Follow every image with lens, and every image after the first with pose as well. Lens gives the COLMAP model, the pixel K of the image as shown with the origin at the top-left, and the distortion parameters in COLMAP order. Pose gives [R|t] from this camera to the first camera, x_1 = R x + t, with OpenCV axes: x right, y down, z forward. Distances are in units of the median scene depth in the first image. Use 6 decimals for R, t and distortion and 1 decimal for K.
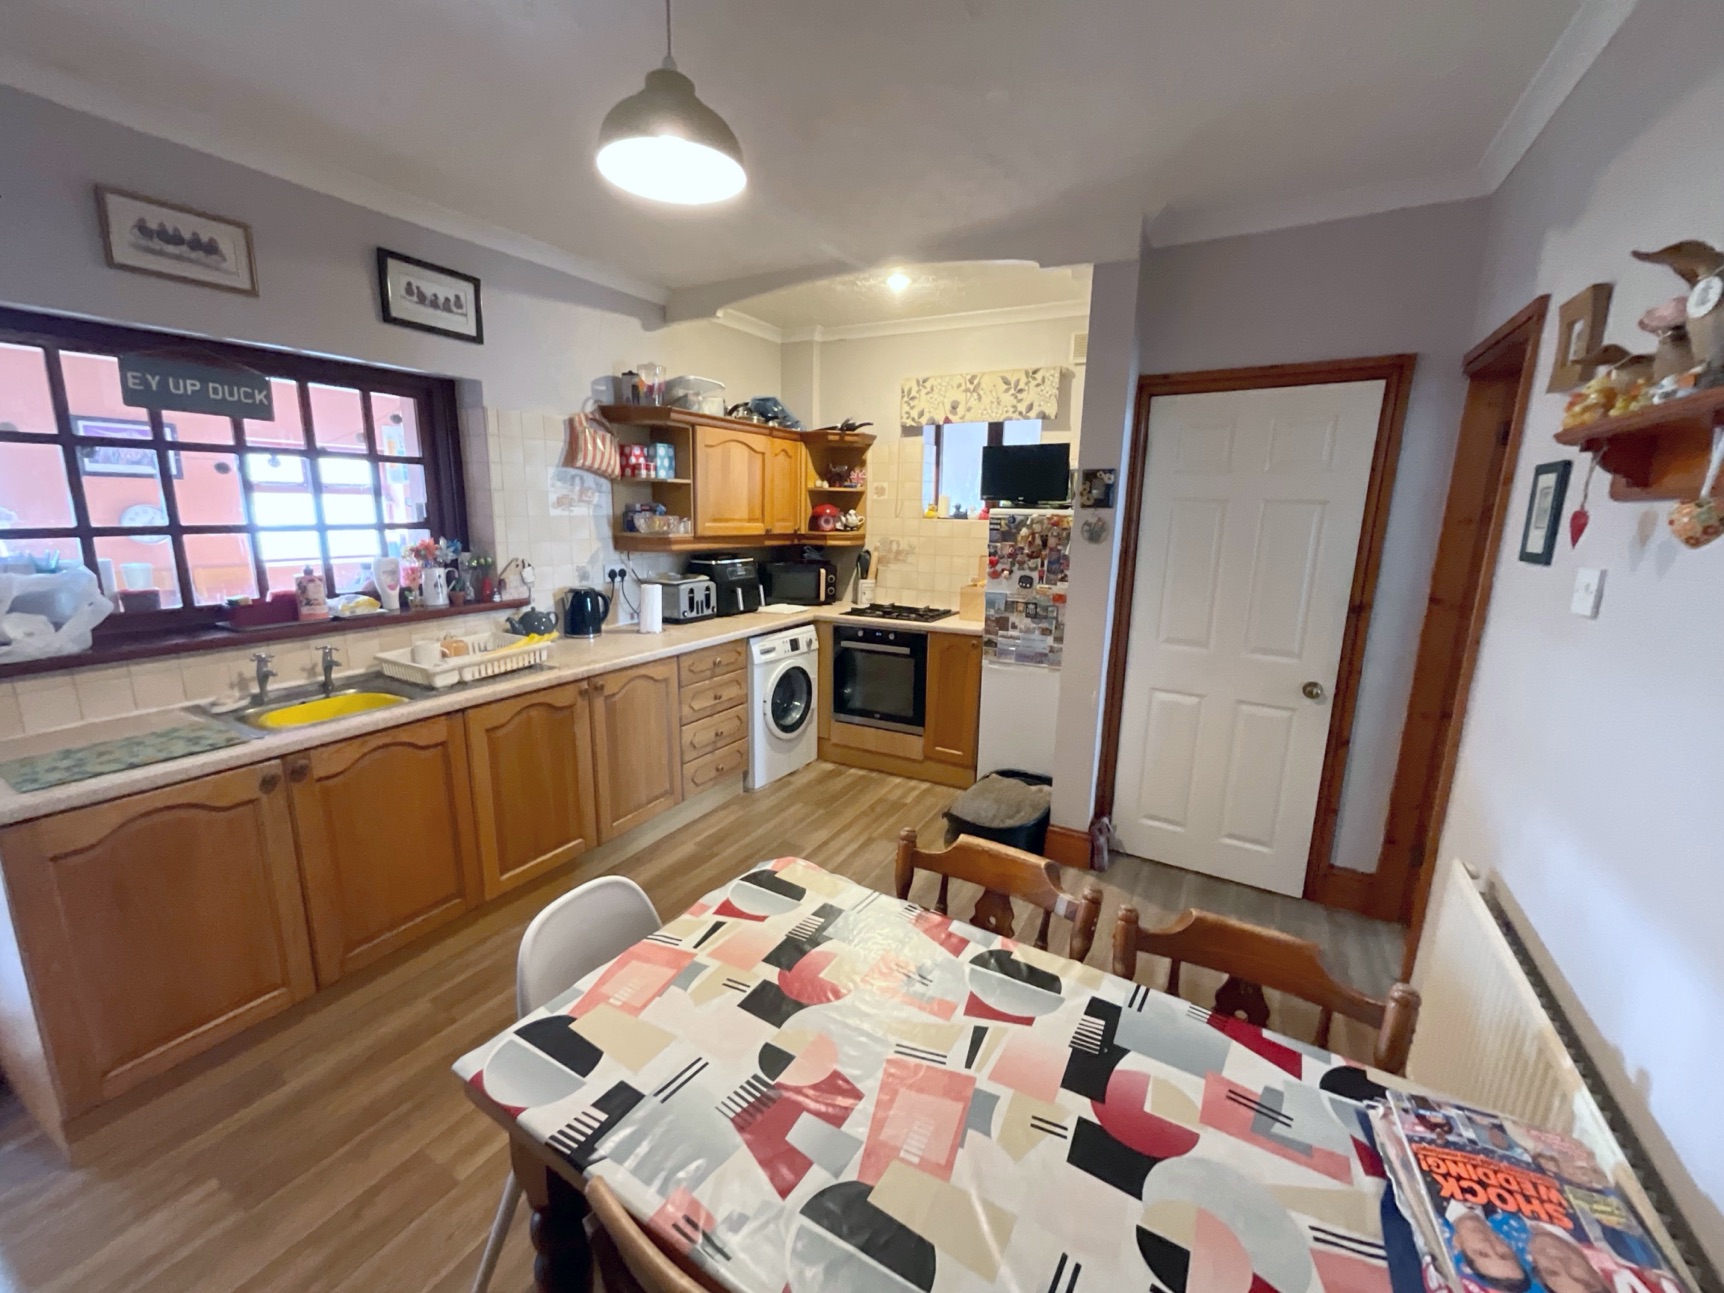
lens RADIAL K [[702.9, 0, 864.3], [0, 702.9, 647.7], [0, 0, 1]] dist [-0.000313, 0.000483]
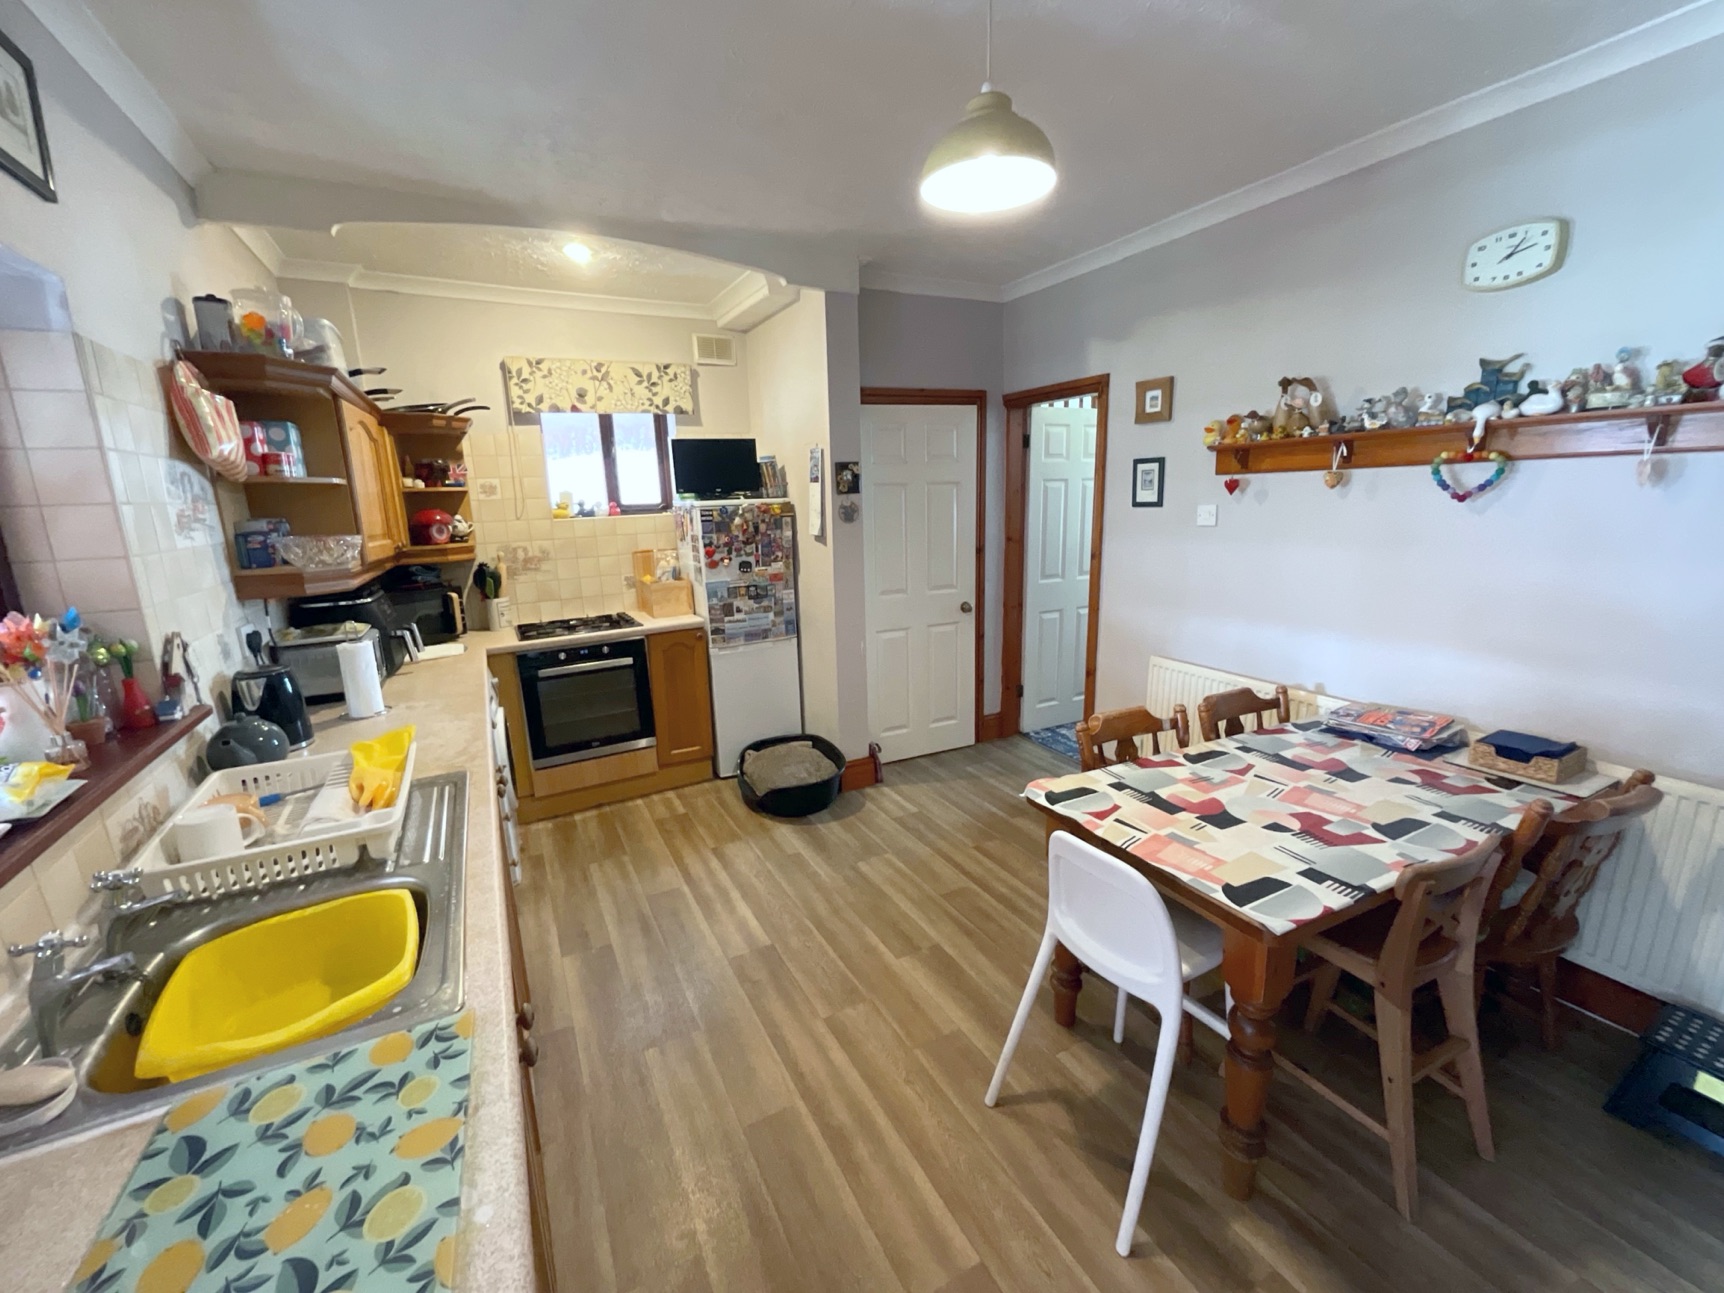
lens RADIAL K [[700.5, 0, 865.6], [0, 700.5, 646.5], [0, 0, 1]] dist [-0.002115, -0.000118]
pose [[0.536974, -0.214752, 0.815807, -0.577724], [0.209058, 0.970765, 0.117939, -0.063651], [-0.817285, 0.107221, 0.566171, 0.254724]]
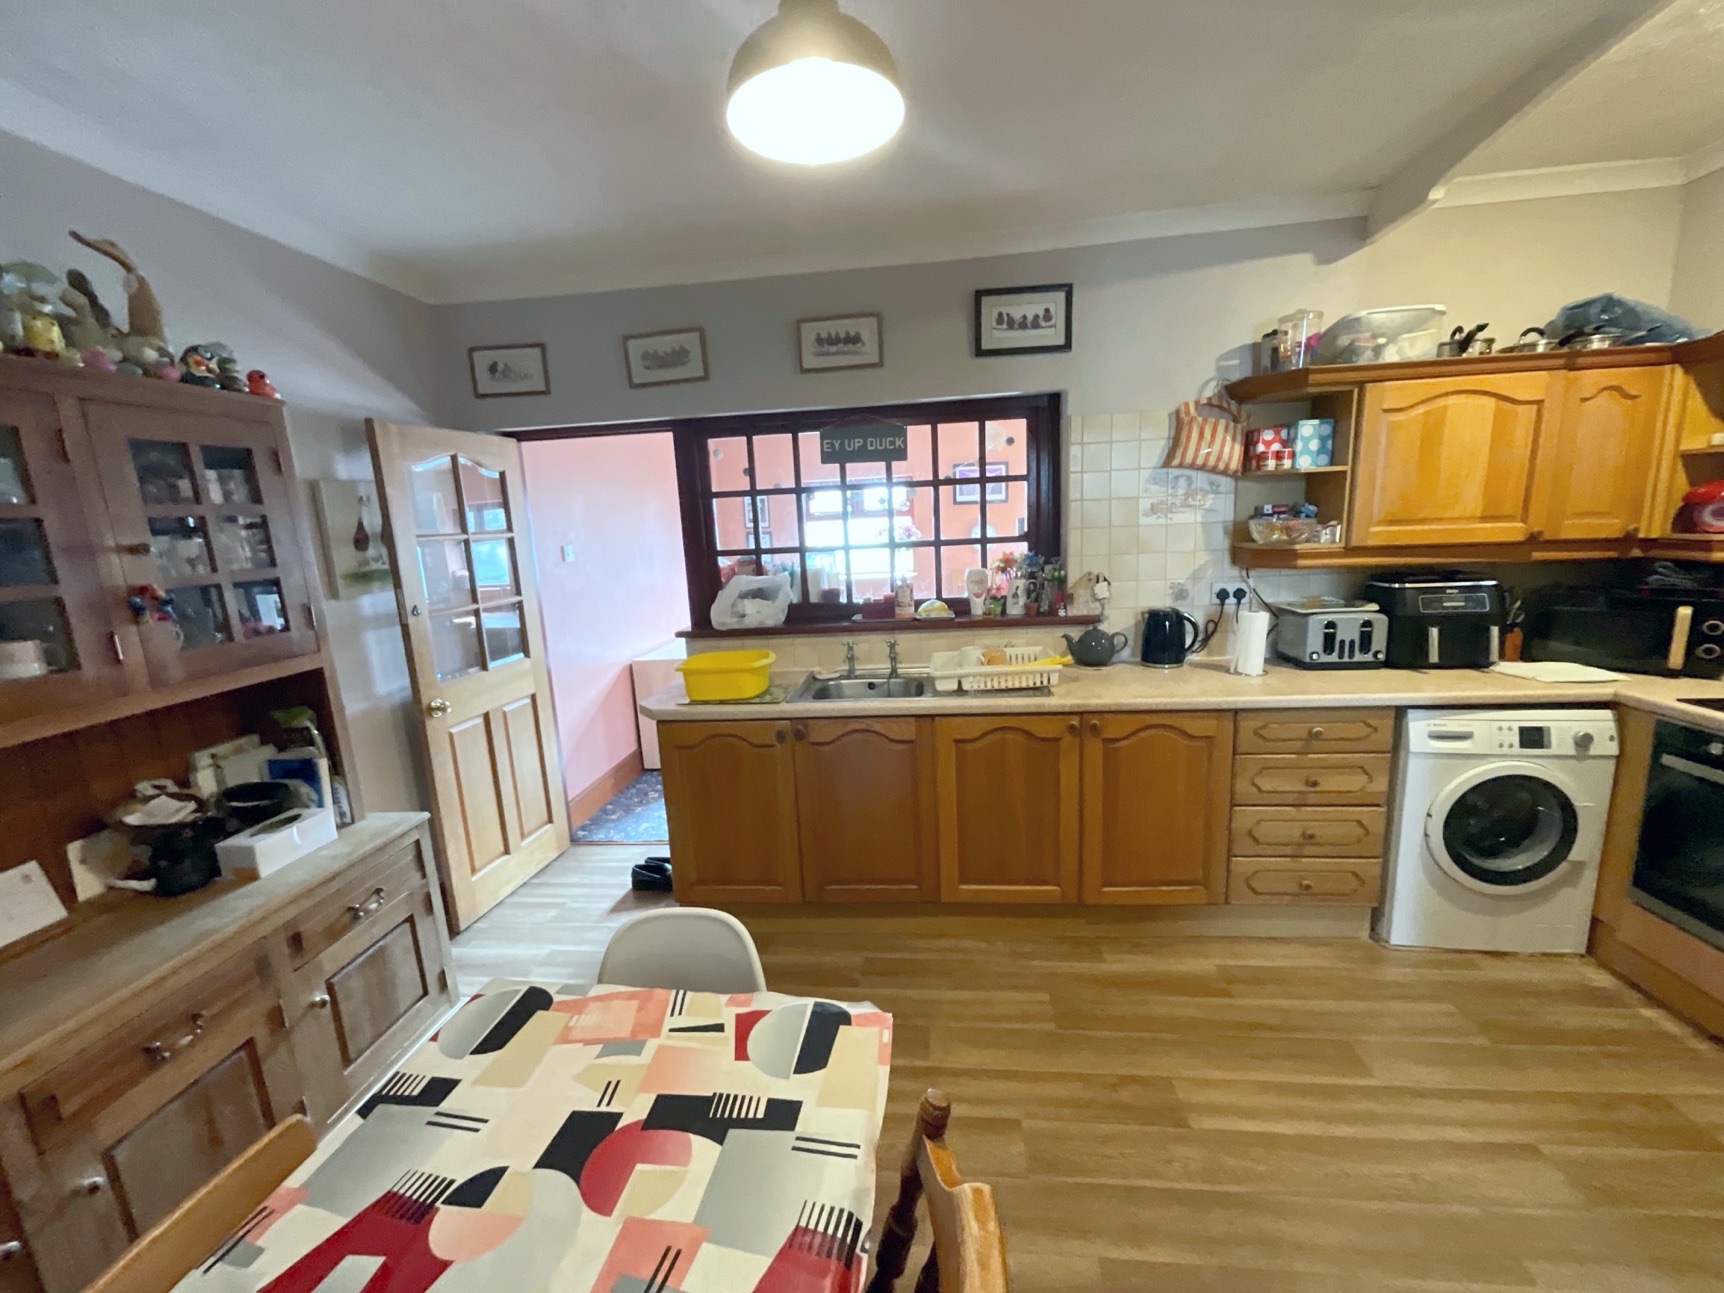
lens RADIAL K [[702.9, 0, 864.3], [0, 702.9, 647.7], [0, 0, 1]] dist [-0.000313, 0.000483]
pose [[0.383508, 0.129599, -0.914399, 0.231698], [-0.131862, 0.987645, 0.084676, -0.060052], [0.914076, 0.088100, 0.395859, 0.321651]]
